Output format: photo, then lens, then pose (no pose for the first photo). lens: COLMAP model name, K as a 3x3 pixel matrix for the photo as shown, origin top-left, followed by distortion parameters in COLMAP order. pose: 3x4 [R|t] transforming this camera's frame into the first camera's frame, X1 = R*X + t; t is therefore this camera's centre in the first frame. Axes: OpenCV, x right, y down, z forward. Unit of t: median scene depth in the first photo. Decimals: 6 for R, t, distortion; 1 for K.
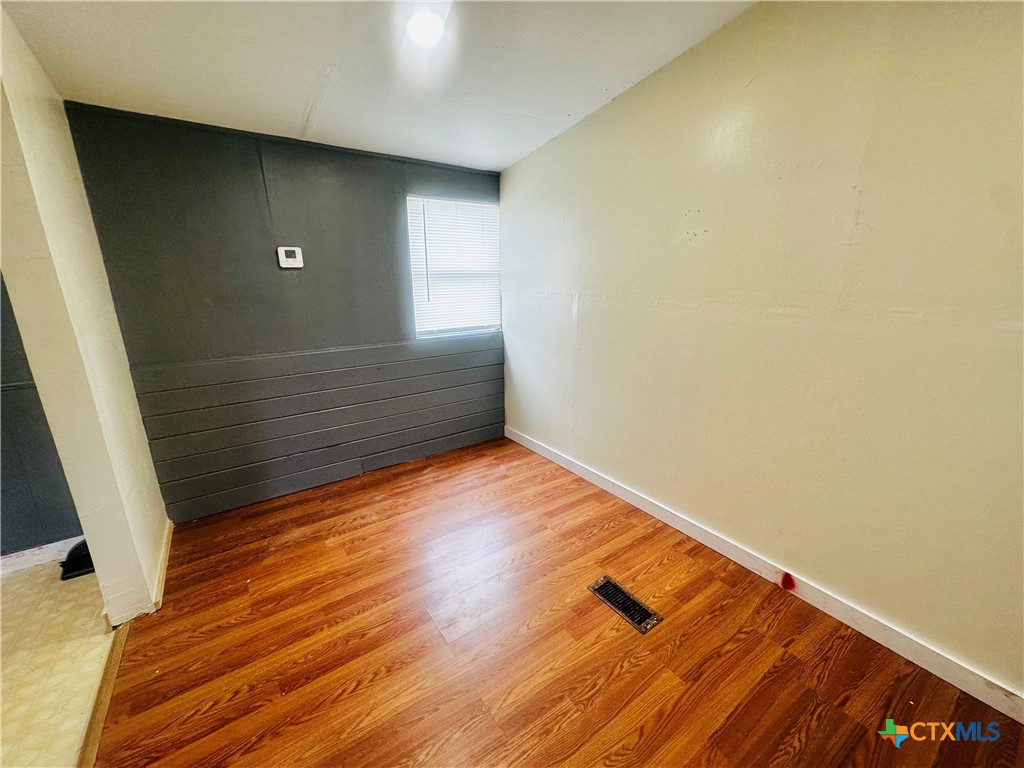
lens RADIAL K [[408.1, 0, 510.4], [0, 408.1, 384.4], [0, 0, 1]] dist [-0.002438, 0.000773]
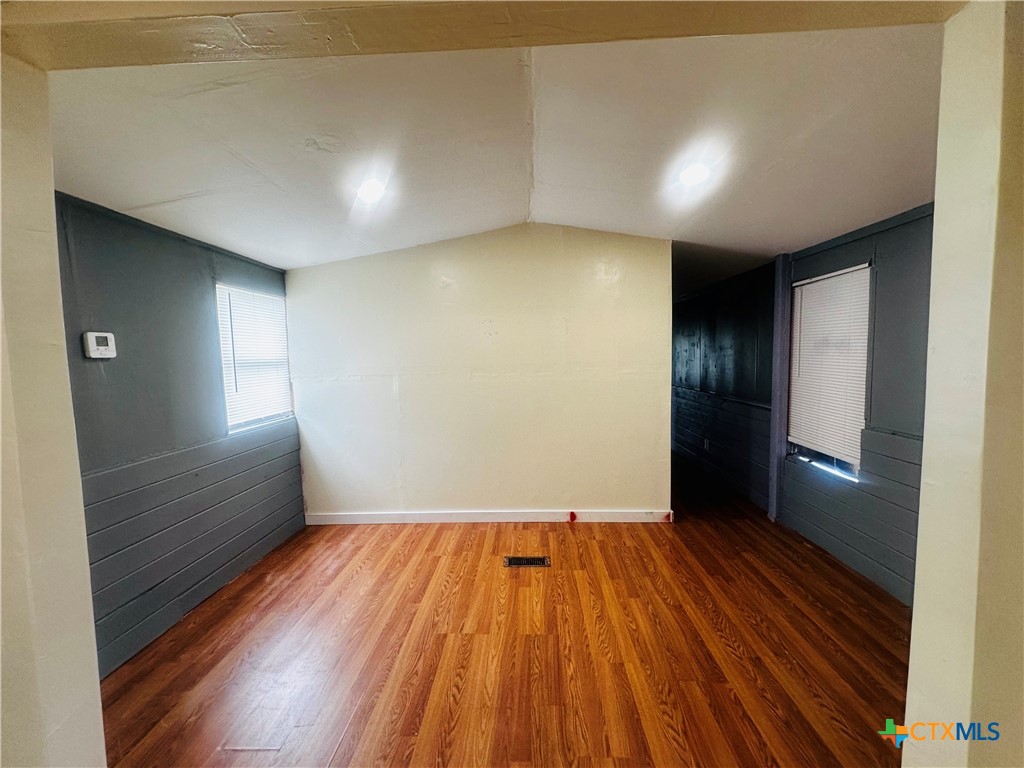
lens RADIAL K [[408.1, 0, 512.9], [0, 408.1, 385.7], [0, 0, 1]] dist [-0.002438, 0.000773]
pose [[0.608298, -0.070020, 0.790614, -0.686850], [0.229209, 0.969159, -0.090521, 0.010865], [-0.759893, 0.236280, 0.605587, -0.040940]]
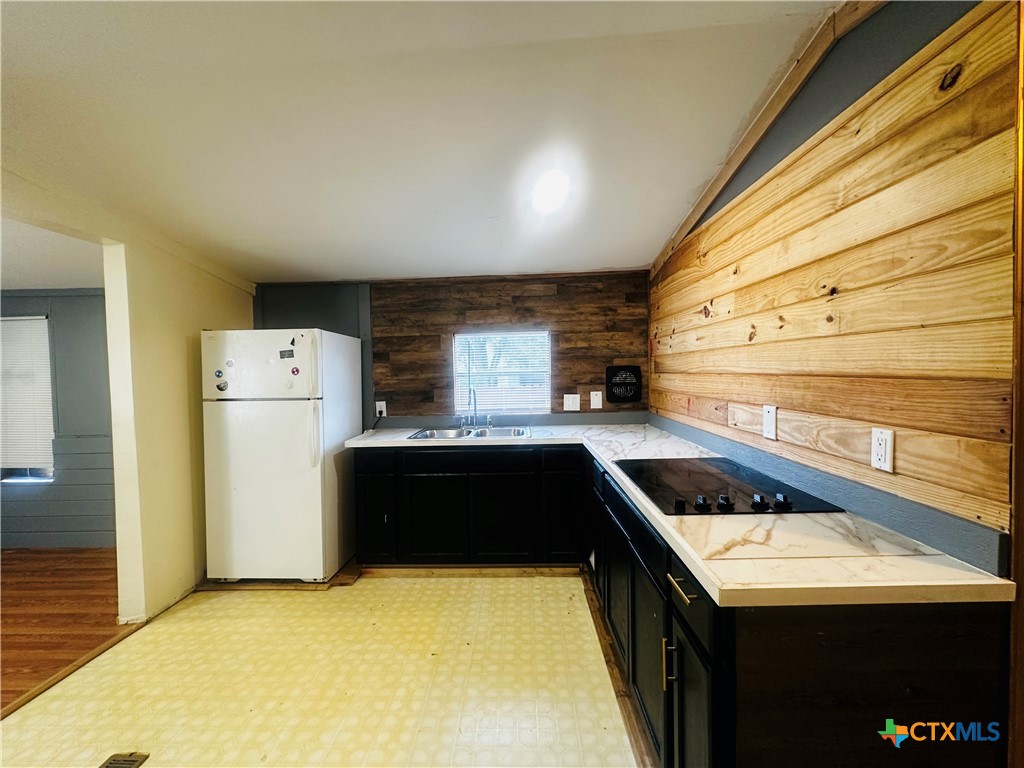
lens RADIAL K [[432.8, 0, 513.0], [0, 432.8, 385.3], [0, 0, 1]] dist [0.000136, 0.000116]
pose [[-0.804910, -0.000246, 0.593397, -1.470848], [0.177784, 0.953964, 0.241550, -0.024671], [-0.566138, 0.299922, -0.767811, 0.129290]]
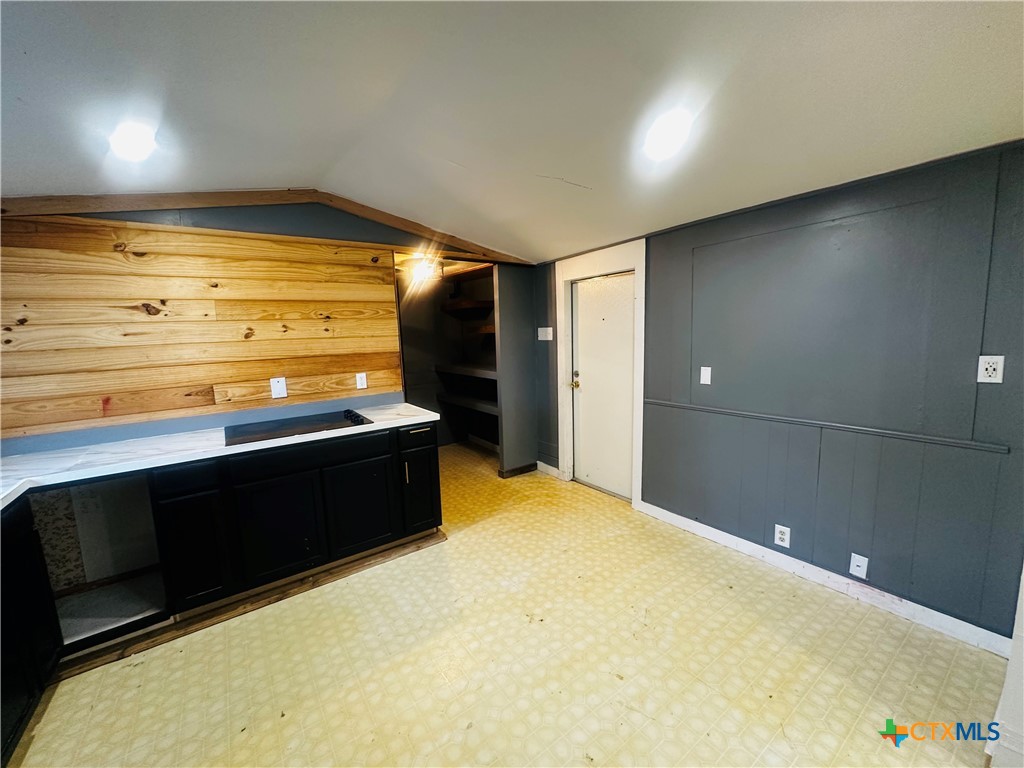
lens RADIAL K [[408.1, 0, 513.4], [0, 408.1, 383.7], [0, 0, 1]] dist [-0.002438, 0.000773]
pose [[0.007852, 0.135716, -0.990717, -0.217116], [-0.223555, 0.965909, 0.130546, -0.020036], [0.974660, 0.220454, 0.037924, -0.066335]]
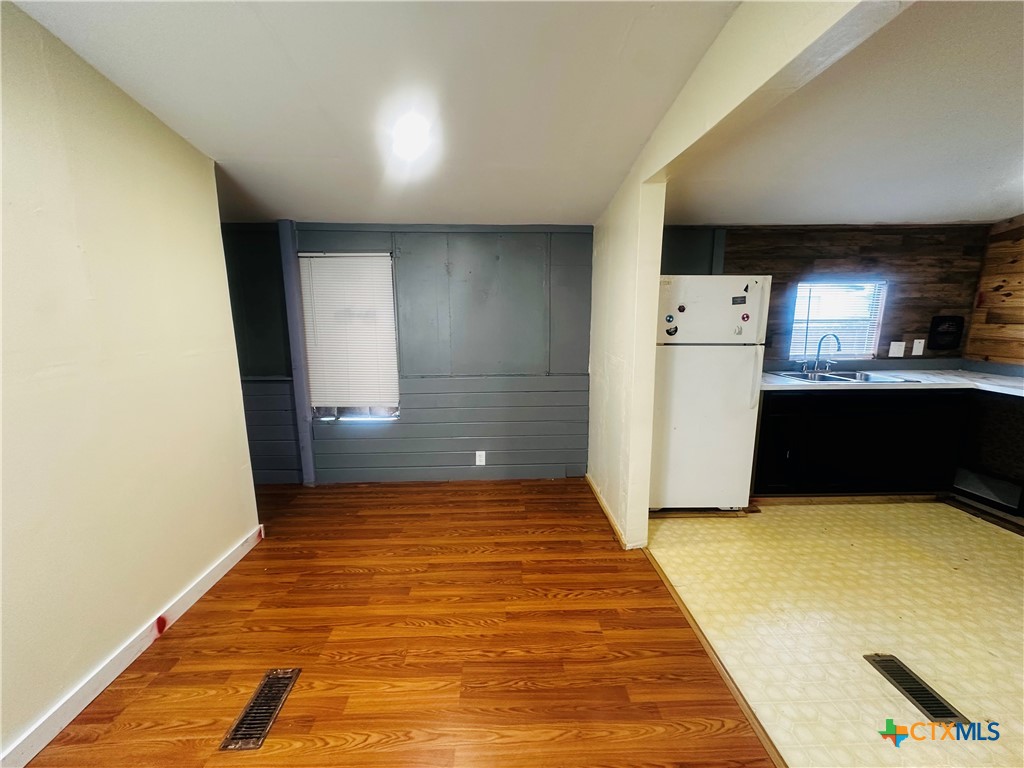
lens RADIAL K [[408.1, 0, 510.9], [0, 408.1, 385.1], [0, 0, 1]] dist [-0.002438, 0.000773]
pose [[-0.840416, -0.090902, 0.534264, -0.404674], [0.147207, 0.910477, 0.386474, -0.242172], [-0.521566, 0.403446, -0.751798, 0.810133]]
